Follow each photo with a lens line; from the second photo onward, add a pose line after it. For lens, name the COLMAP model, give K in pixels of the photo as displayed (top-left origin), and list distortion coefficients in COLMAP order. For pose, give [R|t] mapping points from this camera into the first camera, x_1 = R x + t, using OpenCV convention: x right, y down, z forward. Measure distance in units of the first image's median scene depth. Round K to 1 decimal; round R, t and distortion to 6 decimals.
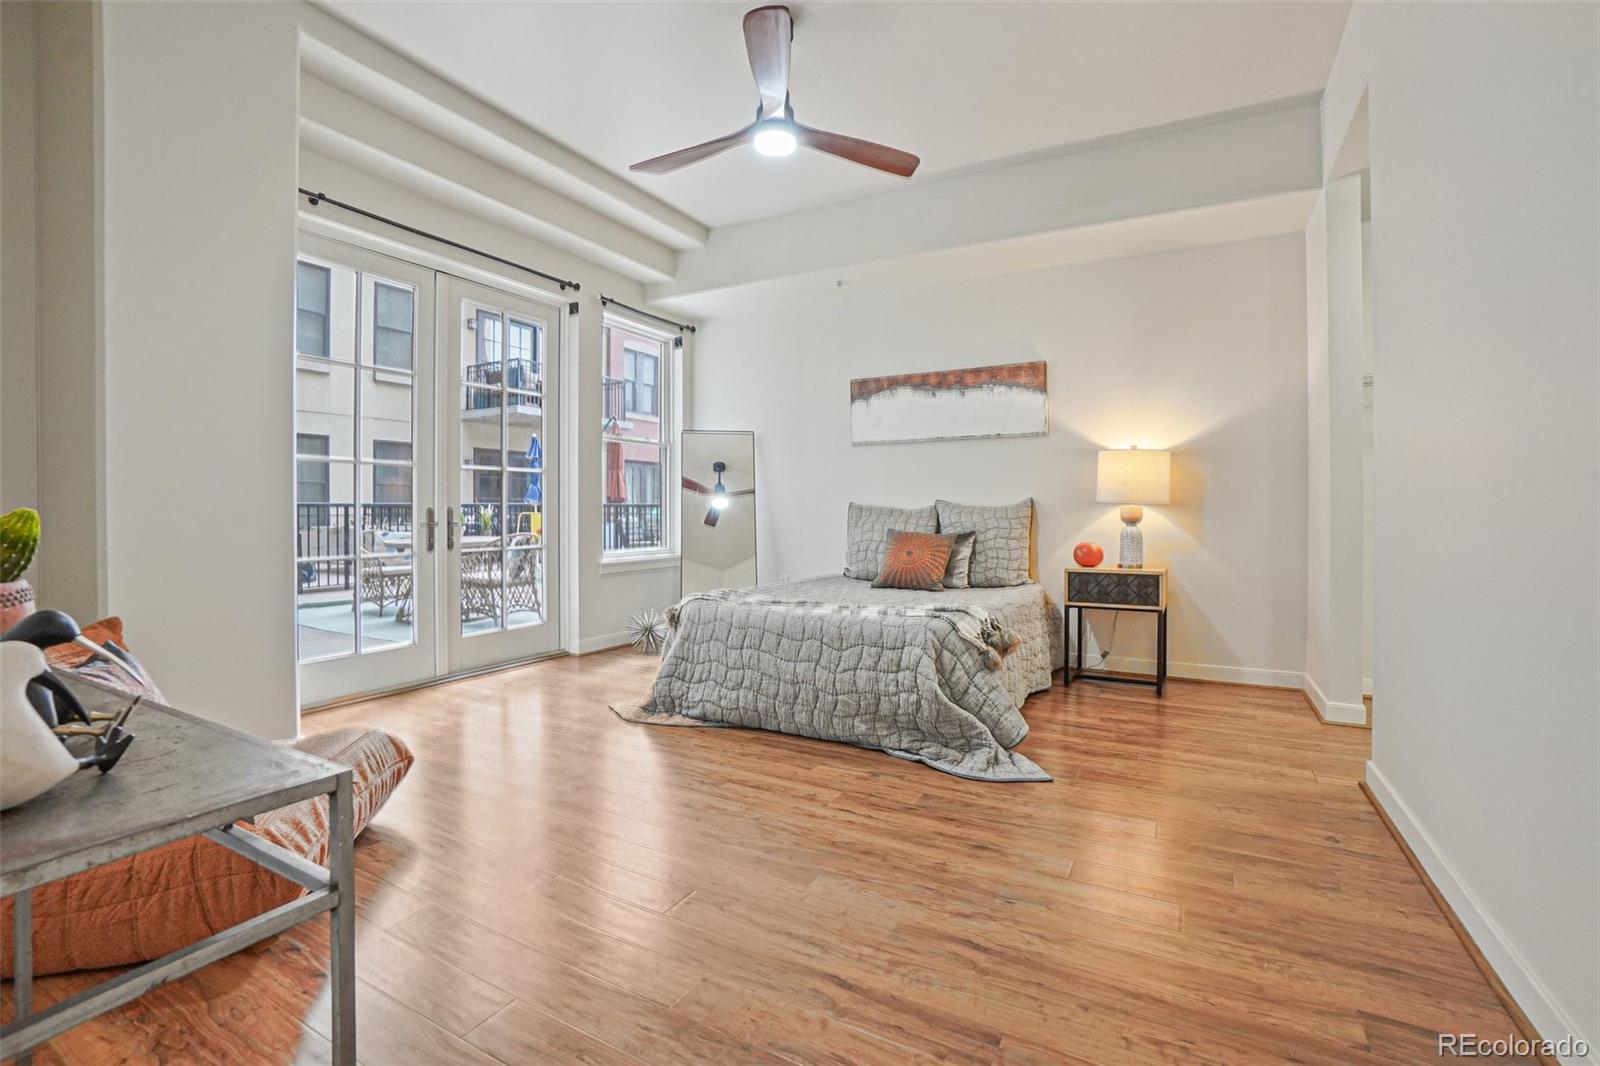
lens RADIAL K [[704.3, 0, 791.7], [0, 704.3, 525.9], [0, 0, 1]] dist [-0.001769, -0.000094]
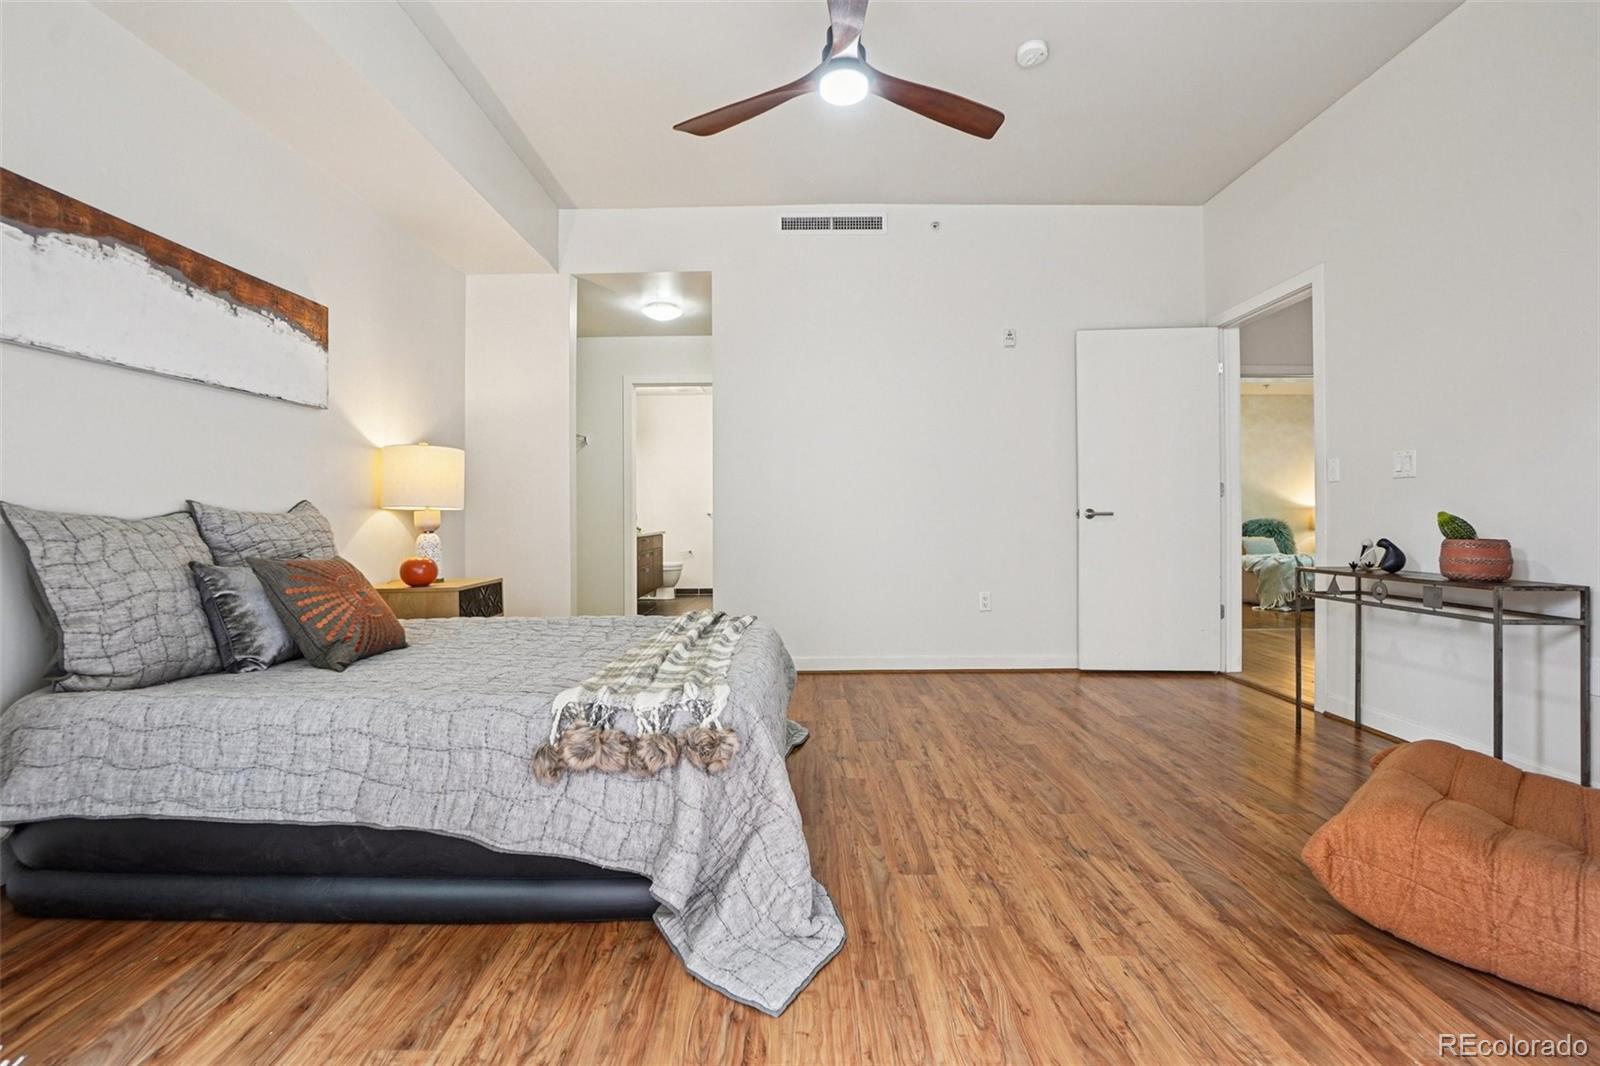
lens RADIAL K [[704.3, 0, 789.6], [0, 704.3, 517.9], [0, 0, 1]] dist [-0.001769, -0.000094]
pose [[-0.460310, -0.004390, 0.887748, -0.477894], [0.019919, 0.999685, 0.015271, -0.024003], [-0.887535, 0.024712, -0.460077, 0.912185]]
